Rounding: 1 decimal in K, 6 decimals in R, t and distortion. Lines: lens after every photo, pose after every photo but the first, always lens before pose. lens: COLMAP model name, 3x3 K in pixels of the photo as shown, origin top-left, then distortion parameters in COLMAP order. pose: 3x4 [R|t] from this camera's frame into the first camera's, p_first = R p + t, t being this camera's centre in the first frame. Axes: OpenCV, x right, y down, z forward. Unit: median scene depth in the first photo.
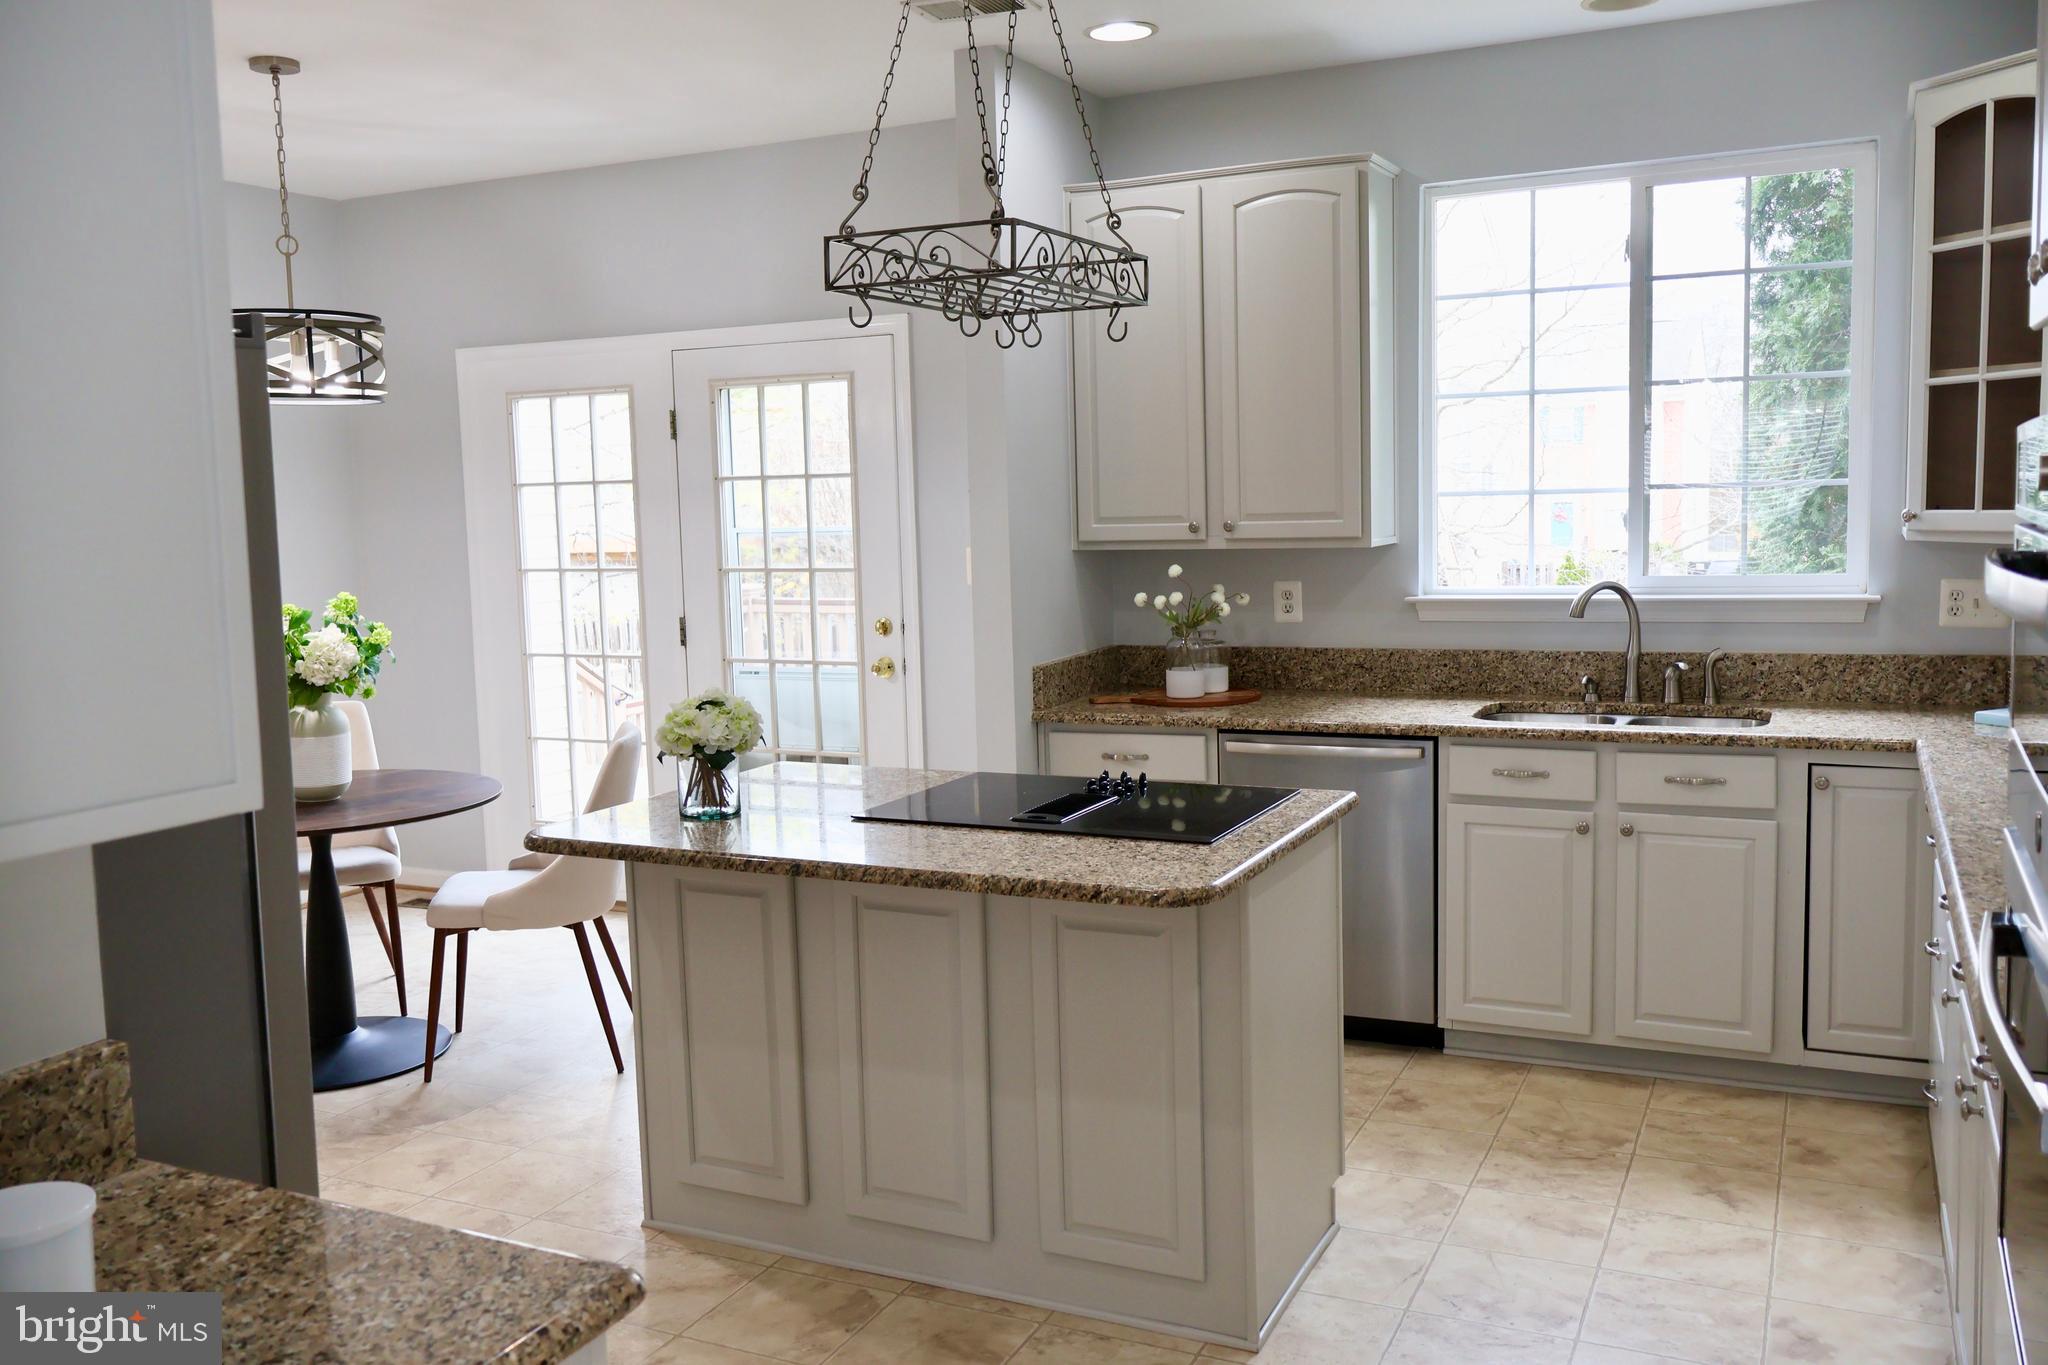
lens RADIAL K [[1679.9, 0, 1022.3], [0, 1679.9, 687.0], [0, 0, 1]] dist [-0.031875, 0.004106]
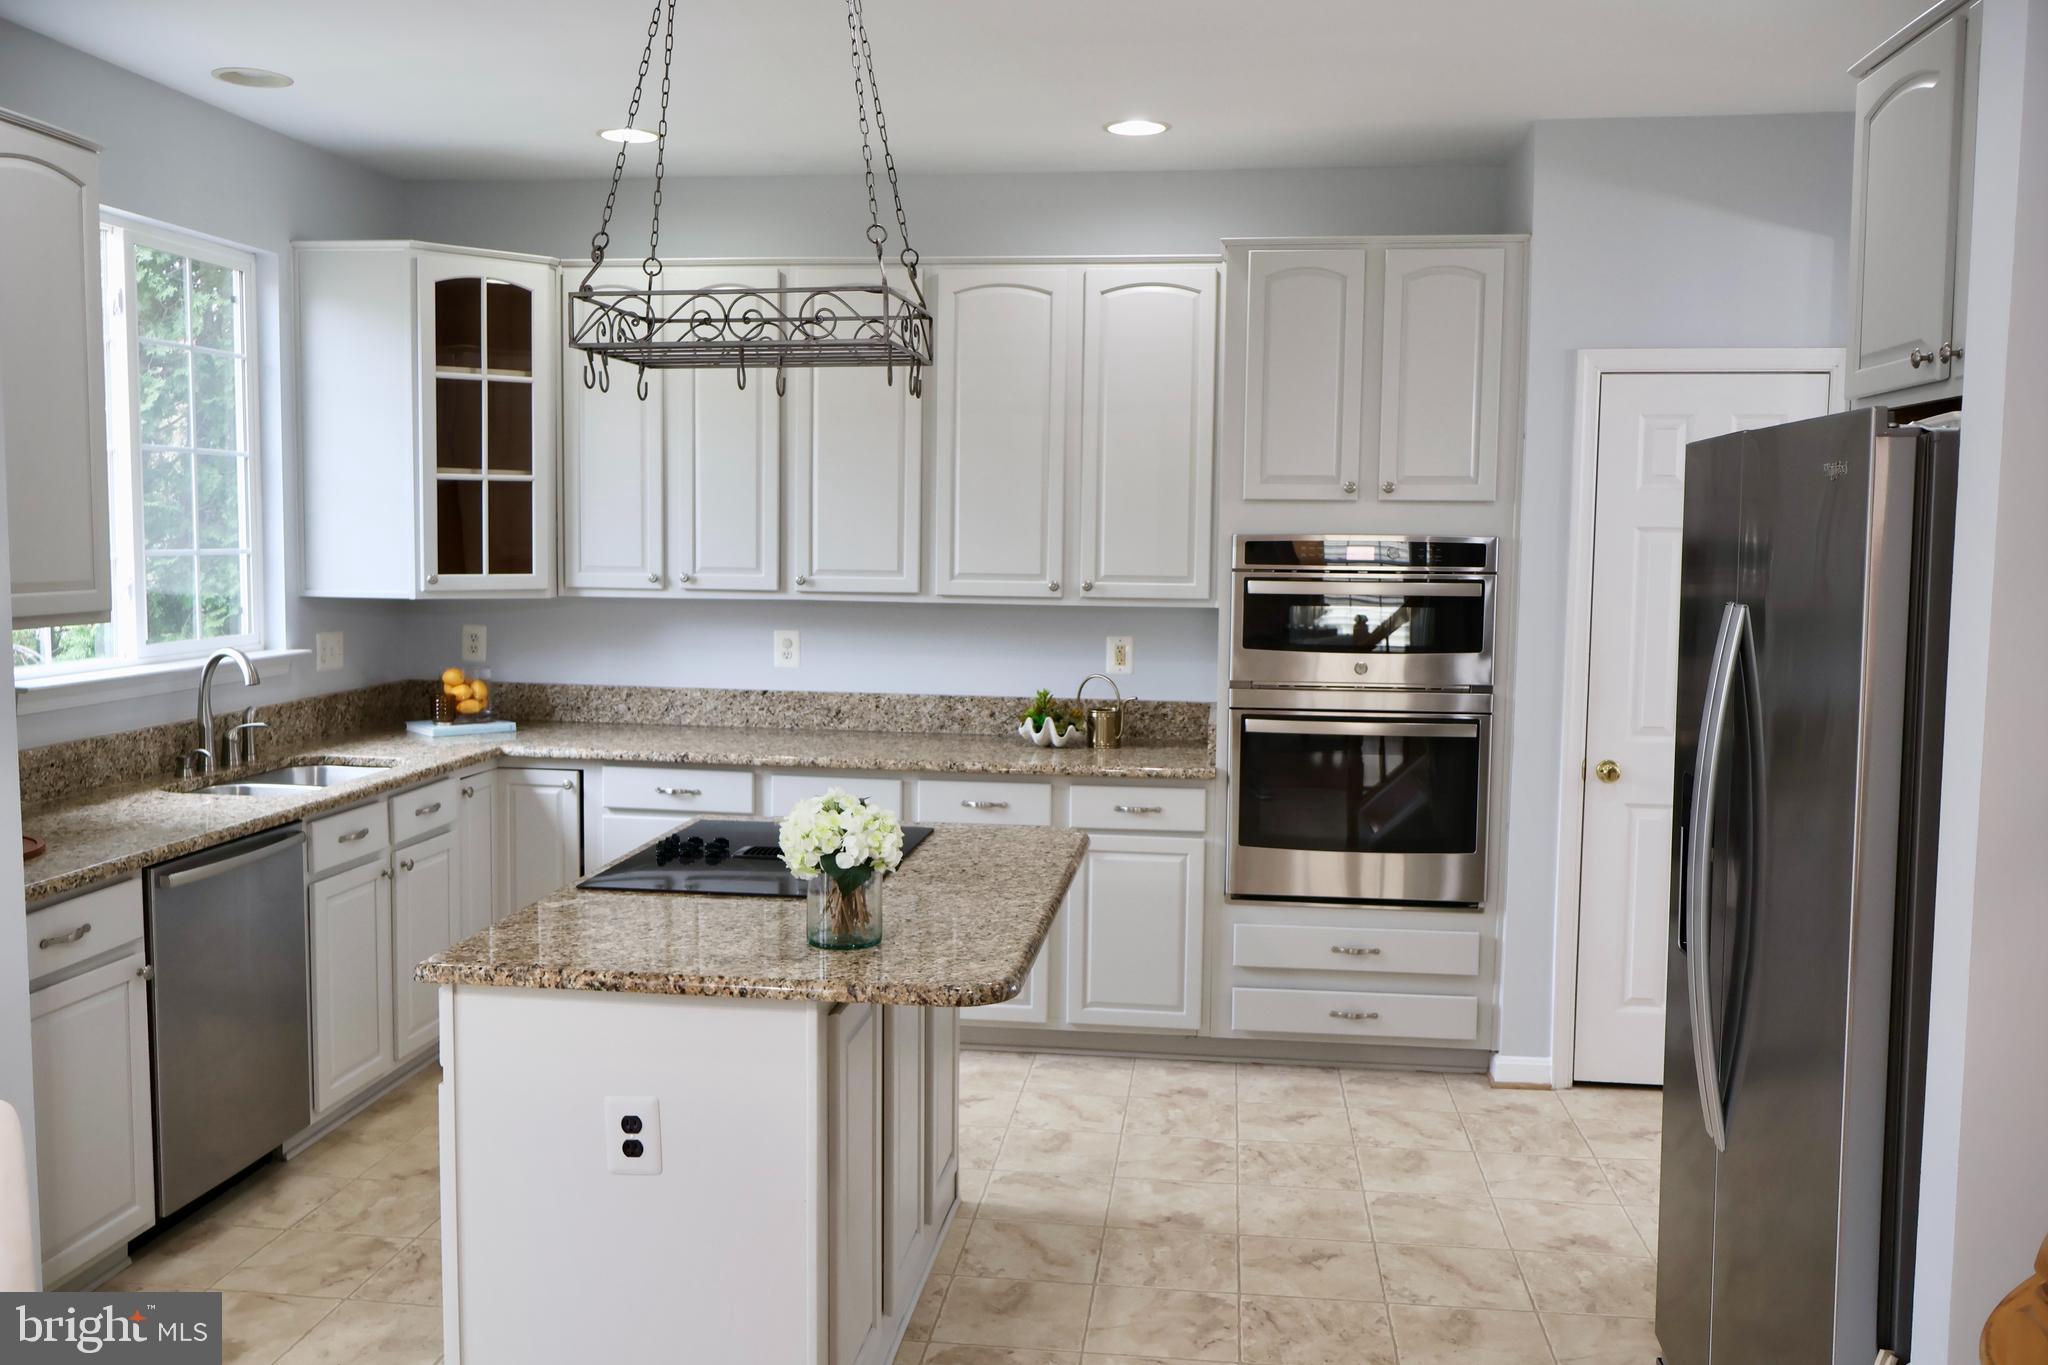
lens RADIAL K [[1704.8, 0, 1018.2], [0, 1704.8, 678.2], [0, 0, 1]] dist [-0.010384, 0.011580]
pose [[-0.318745, -0.055571, 0.946210, -0.754785], [0.107784, 0.989679, 0.094432, -0.090869], [-0.941692, 0.132087, -0.309466, 0.878985]]
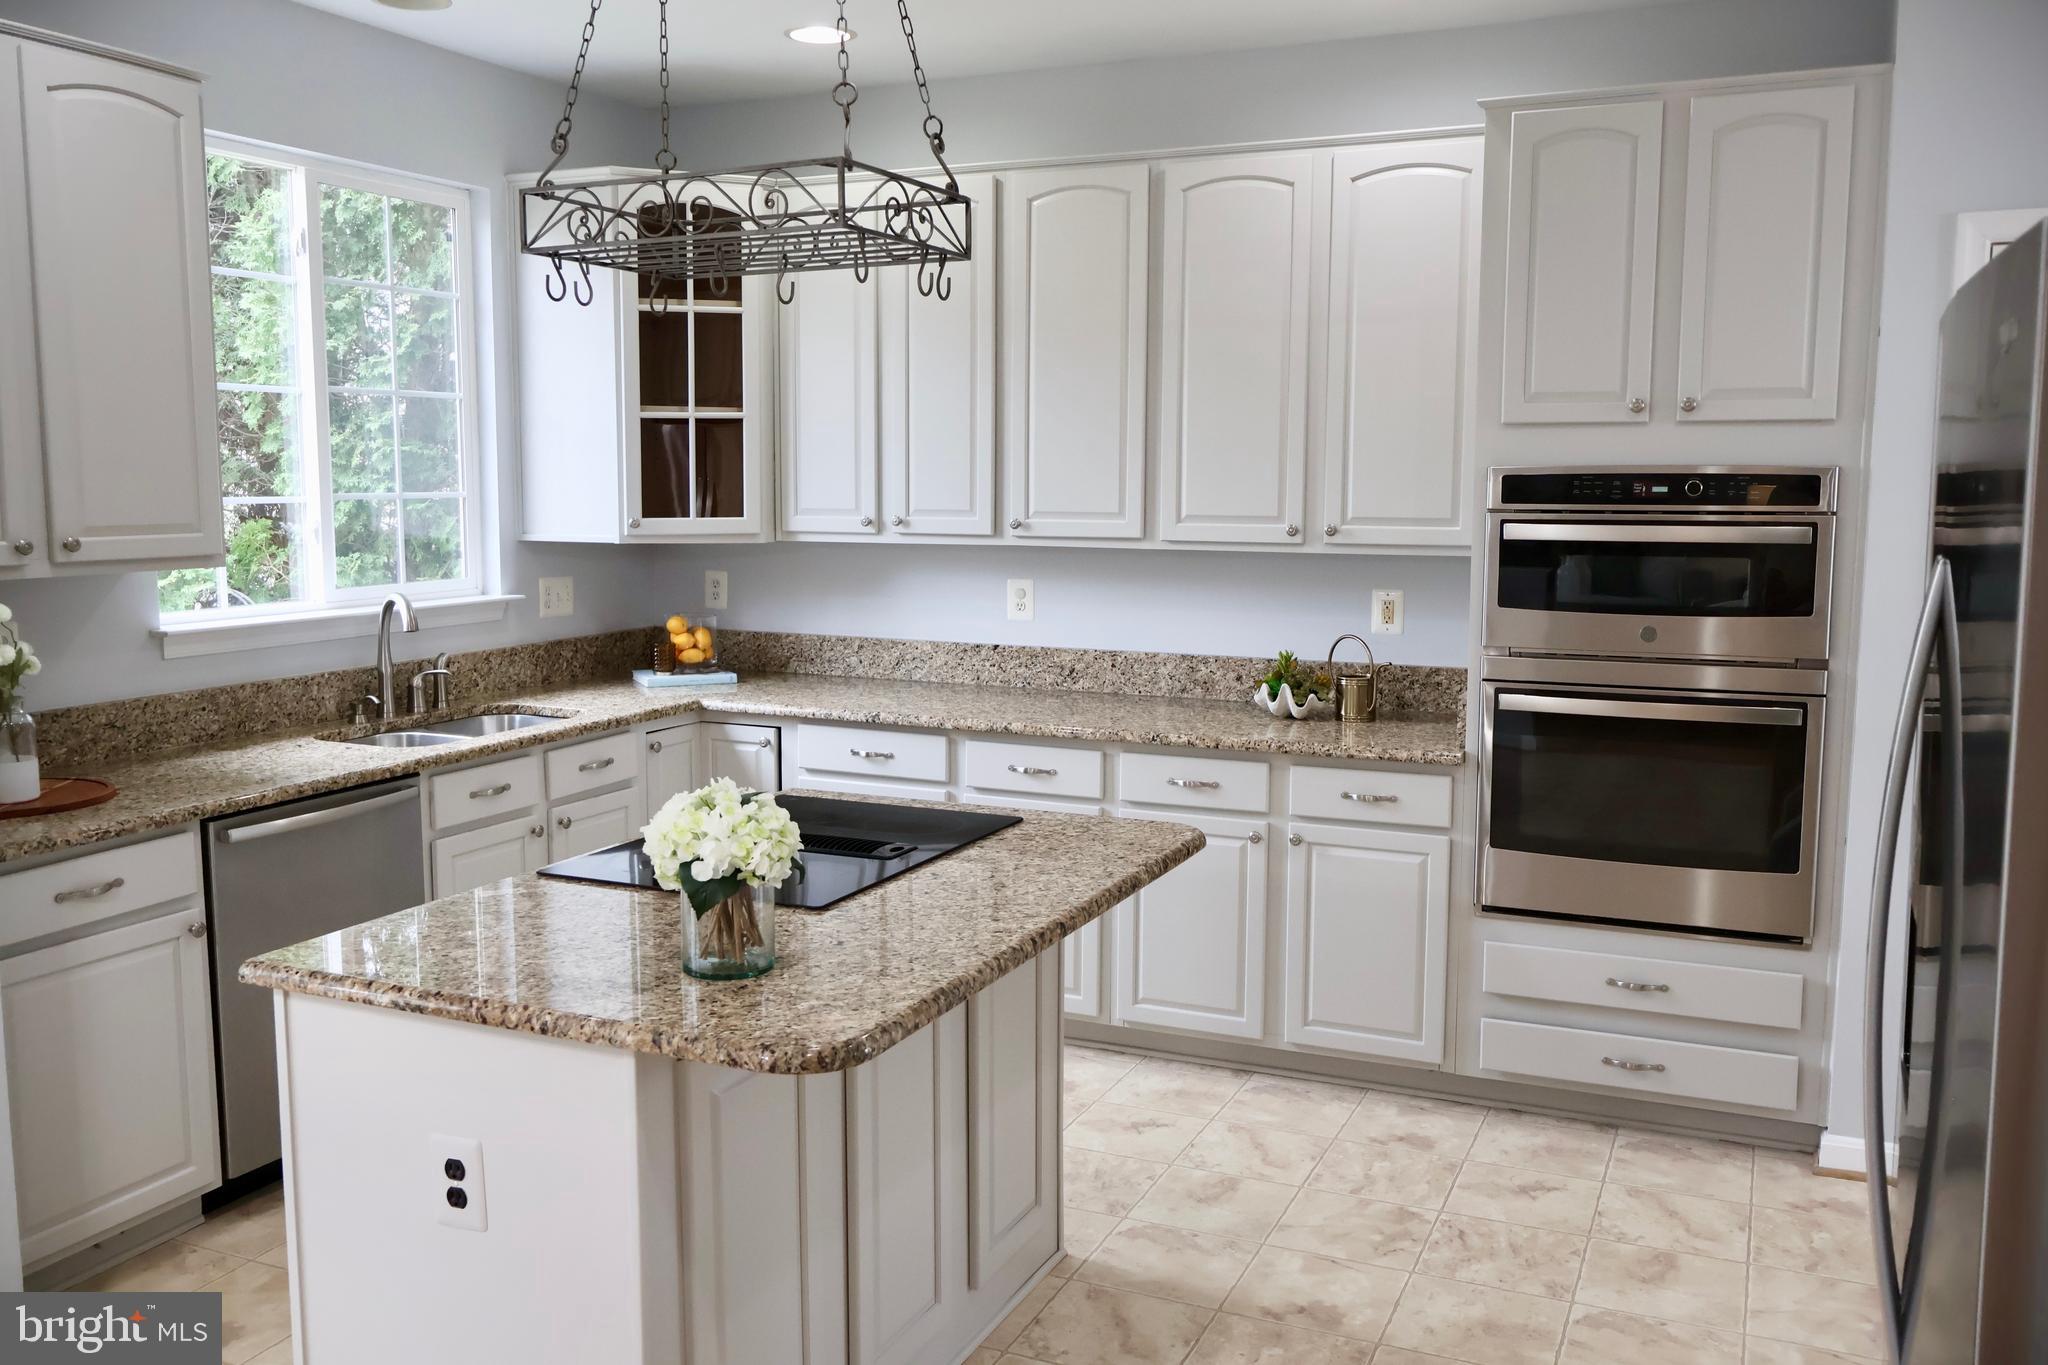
lens RADIAL K [[1704.8, 0, 1018.2], [0, 1704.8, 678.2], [0, 0, 1]] dist [-0.010384, 0.011580]
pose [[-0.026923, -0.090398, 0.995542, -0.647383], [0.114569, 0.989061, 0.092908, -0.065480], [-0.993050, 0.116560, -0.016271, 0.668768]]
